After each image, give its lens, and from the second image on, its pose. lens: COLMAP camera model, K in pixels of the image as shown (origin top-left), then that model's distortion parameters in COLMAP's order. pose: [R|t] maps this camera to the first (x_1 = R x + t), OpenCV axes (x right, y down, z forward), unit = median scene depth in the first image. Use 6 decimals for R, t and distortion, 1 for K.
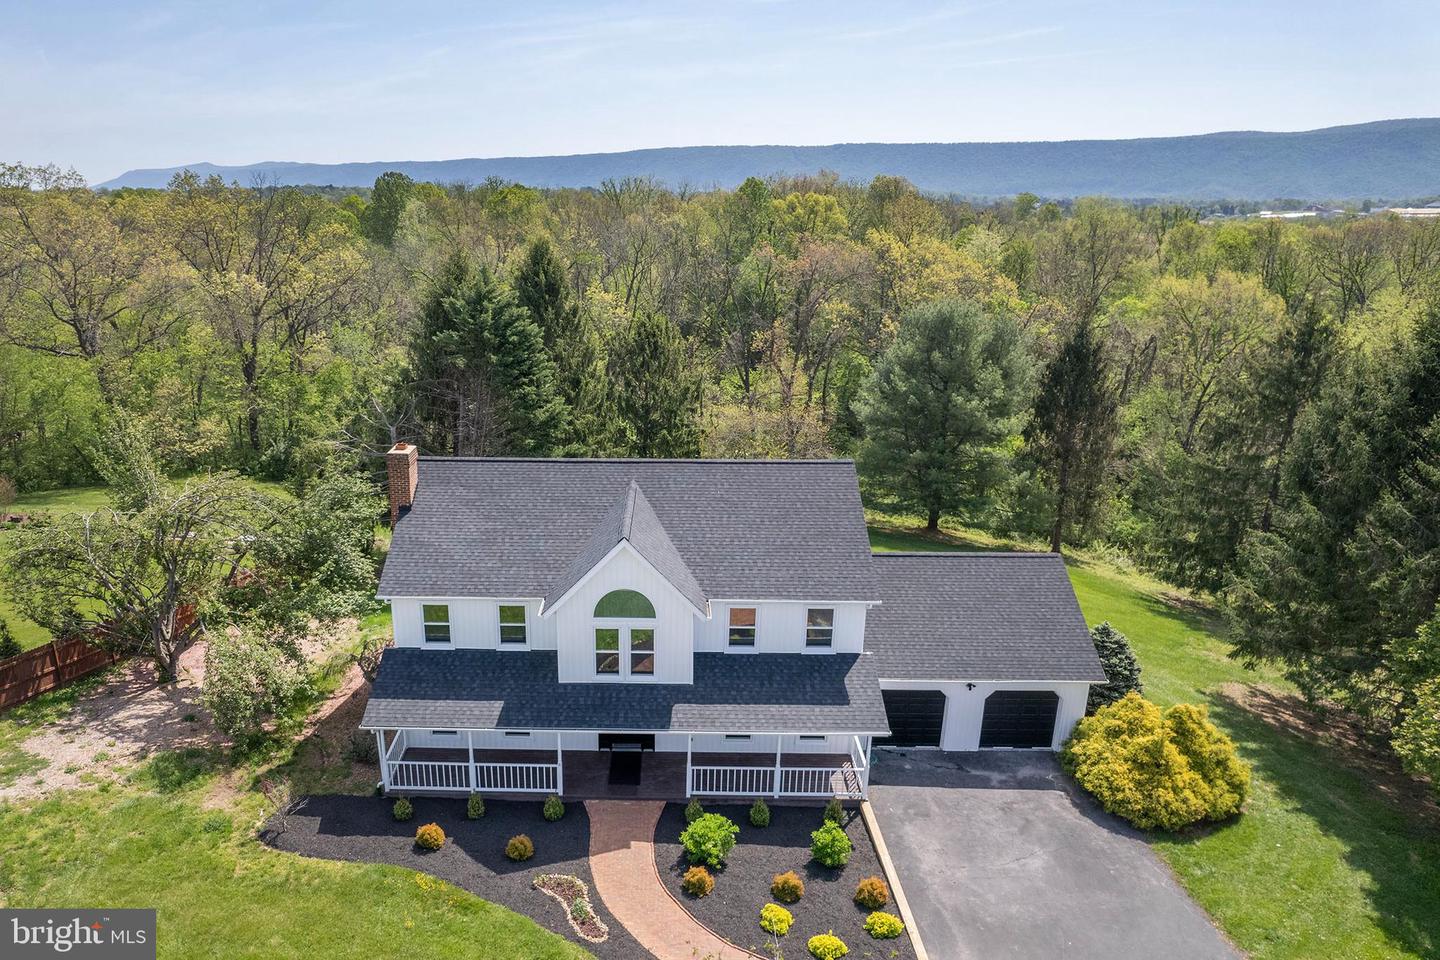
lens RADIAL K [[1024.5, 0, 639.5], [0, 1024.5, 522.9], [0, 0, 1]] dist [-0.070372, 0.059524]
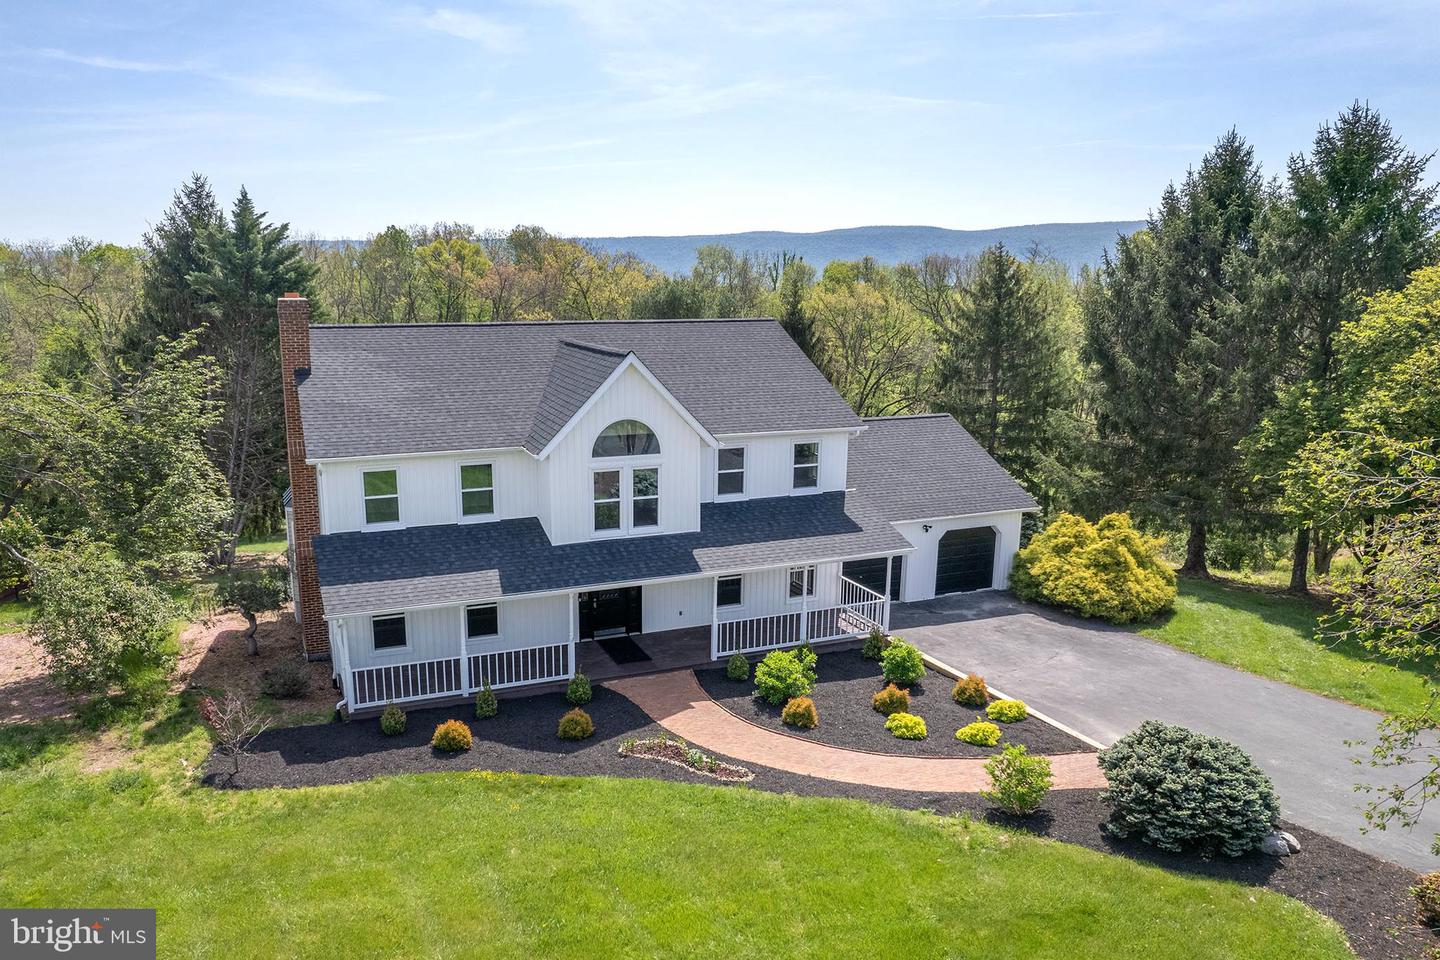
lens RADIAL K [[1024.5, 0, 660.5], [0, 1024.5, 497.0], [0, 0, 1]] dist [-0.070372, 0.059524]
pose [[0.917731, -0.081490, 0.388753, -0.309820], [0.123792, 0.988662, -0.084993, 0.194076], [-0.377419, 0.126125, 0.917413, 0.198321]]
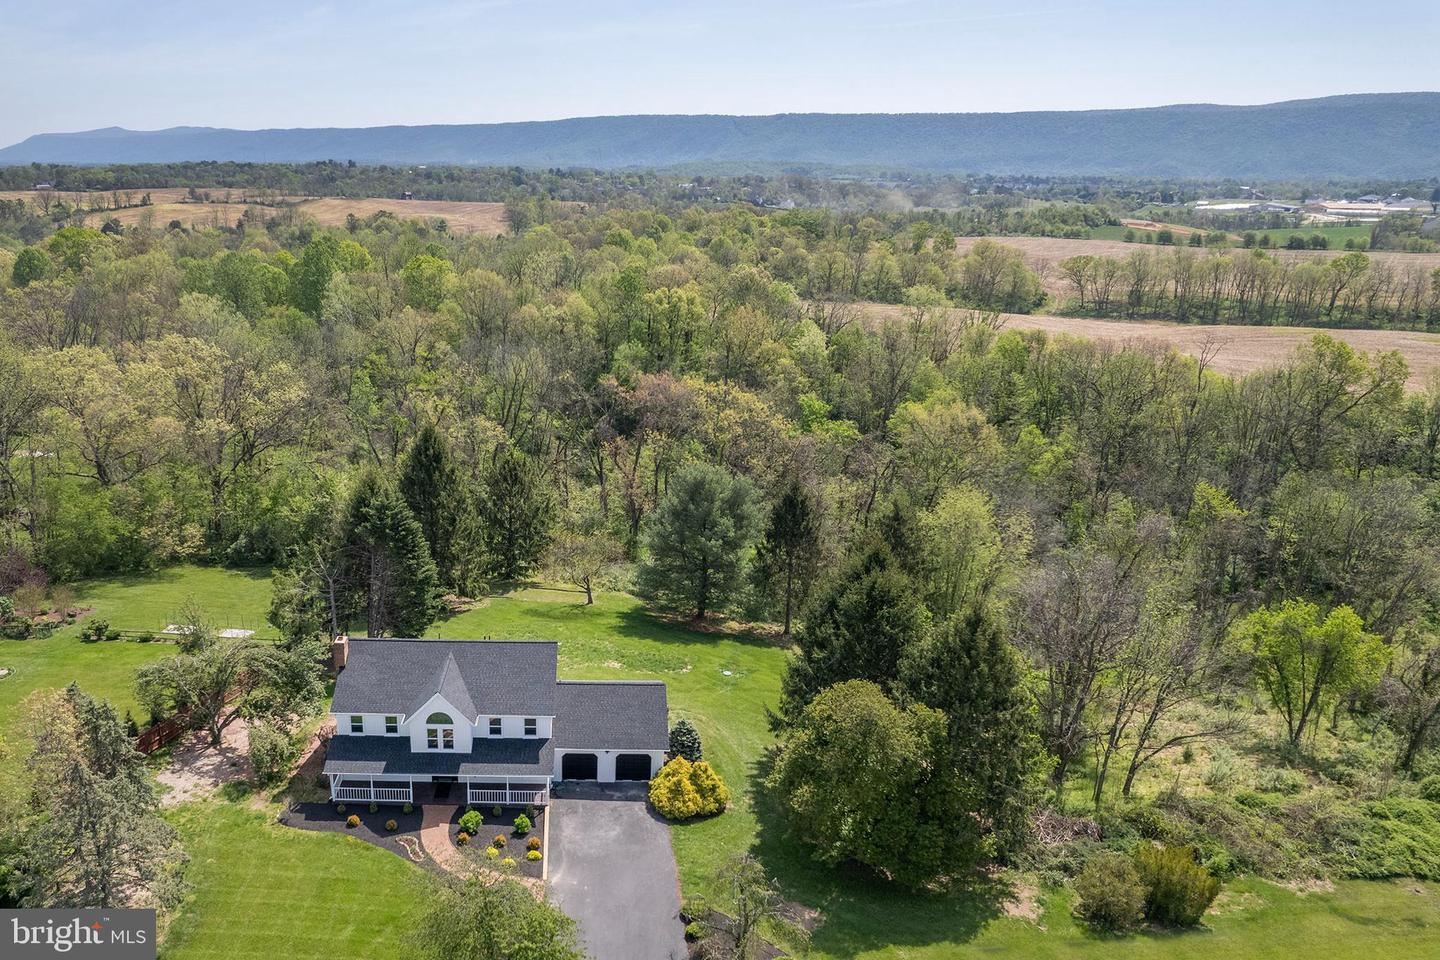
lens RADIAL K [[1091.6, 0, 592.2], [0, 1091.6, 457.8], [0, 0, 1]] dist [-0.065100, 0.054408]
pose [[0.999837, 0.003341, 0.017730, 0.266361], [-0.002511, 0.998911, -0.046590, -0.369268], [-0.017866, 0.046538, 0.998757, -1.378538]]
